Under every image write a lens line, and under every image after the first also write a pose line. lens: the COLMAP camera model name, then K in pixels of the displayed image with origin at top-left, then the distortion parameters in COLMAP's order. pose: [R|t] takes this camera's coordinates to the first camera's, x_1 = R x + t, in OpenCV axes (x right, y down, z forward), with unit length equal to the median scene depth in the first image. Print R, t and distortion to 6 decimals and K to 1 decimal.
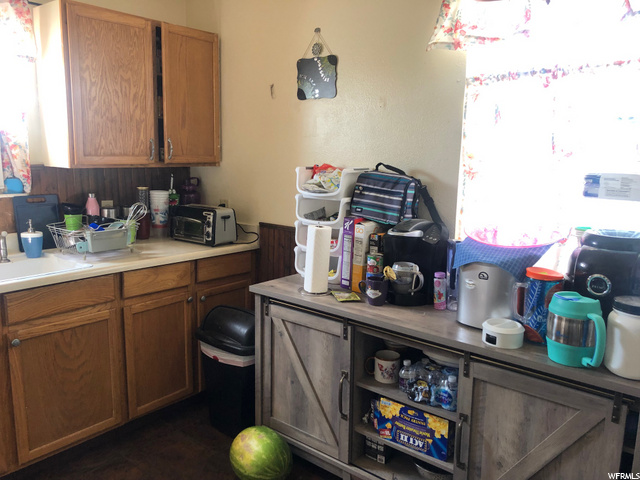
lens RADIAL K [[516.8, 0, 320.2], [0, 516.8, 231.2], [0, 0, 1]] dist [0.002550, -0.017480]
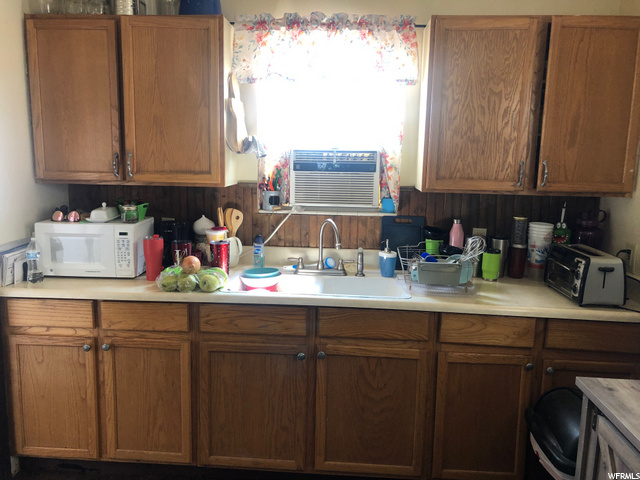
lens RADIAL K [[516.8, 0, 320.2], [0, 516.8, 231.2], [0, 0, 1]] dist [0.002550, -0.017480]
pose [[0.574725, 0.113591, -0.810425, 0.182382], [-0.139722, 0.989399, 0.039591, -0.058890], [0.806330, 0.090480, 0.584504, 0.283953]]
